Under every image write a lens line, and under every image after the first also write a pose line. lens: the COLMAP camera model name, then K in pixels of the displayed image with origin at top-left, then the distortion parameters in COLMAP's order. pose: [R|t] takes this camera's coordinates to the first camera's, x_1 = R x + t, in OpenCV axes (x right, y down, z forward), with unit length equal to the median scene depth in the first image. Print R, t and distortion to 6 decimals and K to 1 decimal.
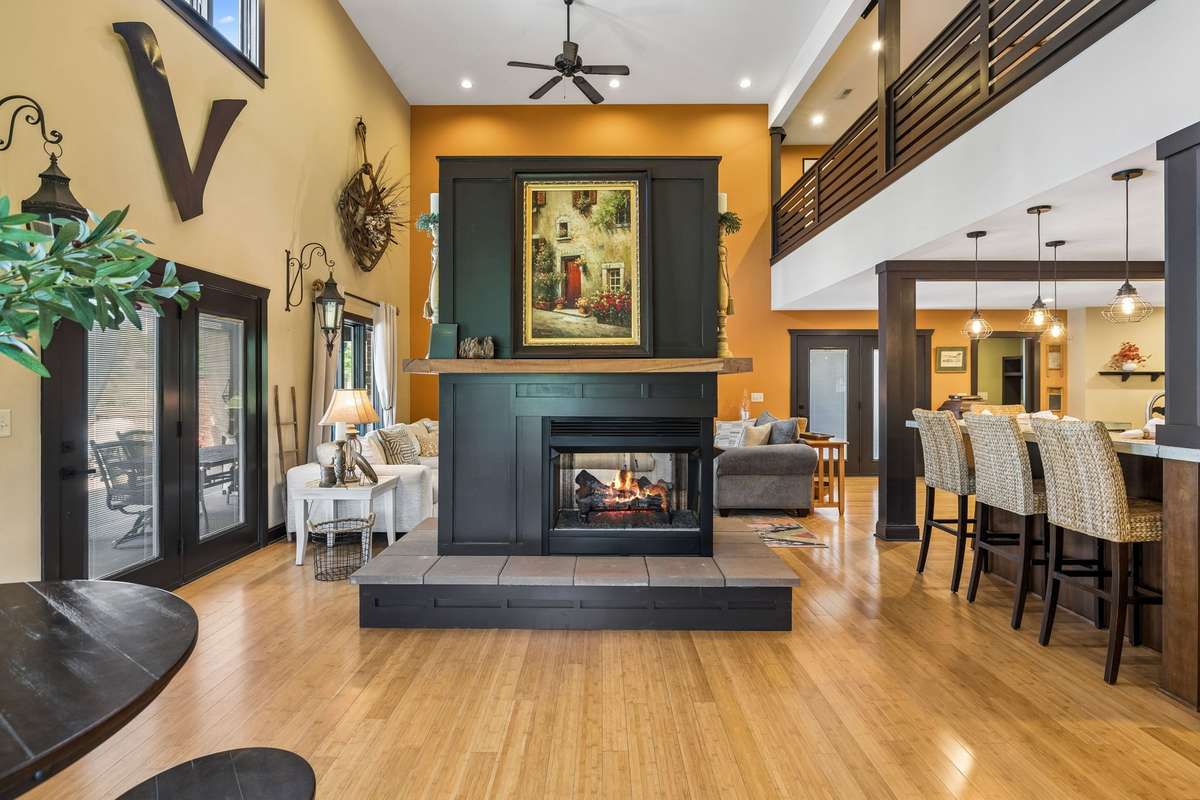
lens RADIAL K [[514.0, 0, 596.0], [0, 514.0, 386.0], [0, 0, 1]] dist [-0.001029, -0.000070]
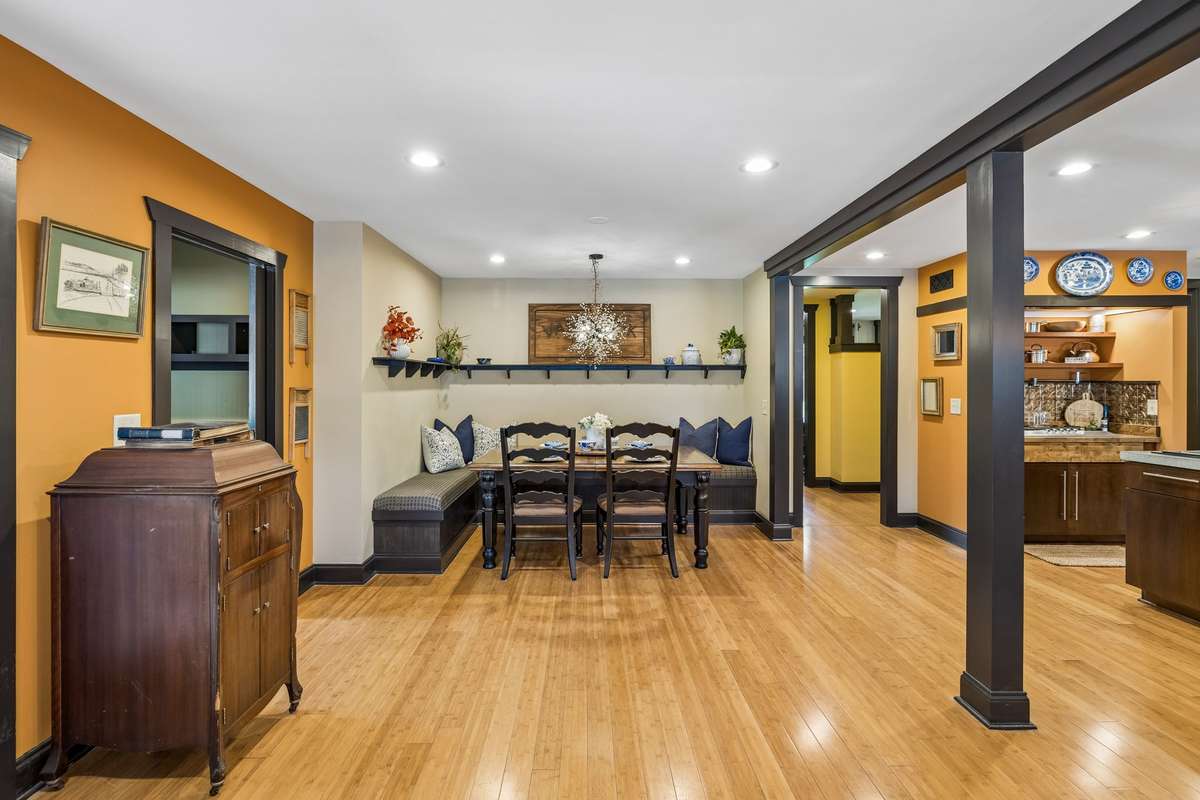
lens RADIAL K [[531.8, 0, 595.1], [0, 531.8, 383.9], [0, 0, 1]] dist [-0.001227, -0.000175]
pose [[-0.022290, -0.003134, 0.999747, 0.425785], [0.004416, 0.999985, 0.003233, -0.001844], [-0.999742, 0.004487, -0.022276, 0.765749]]
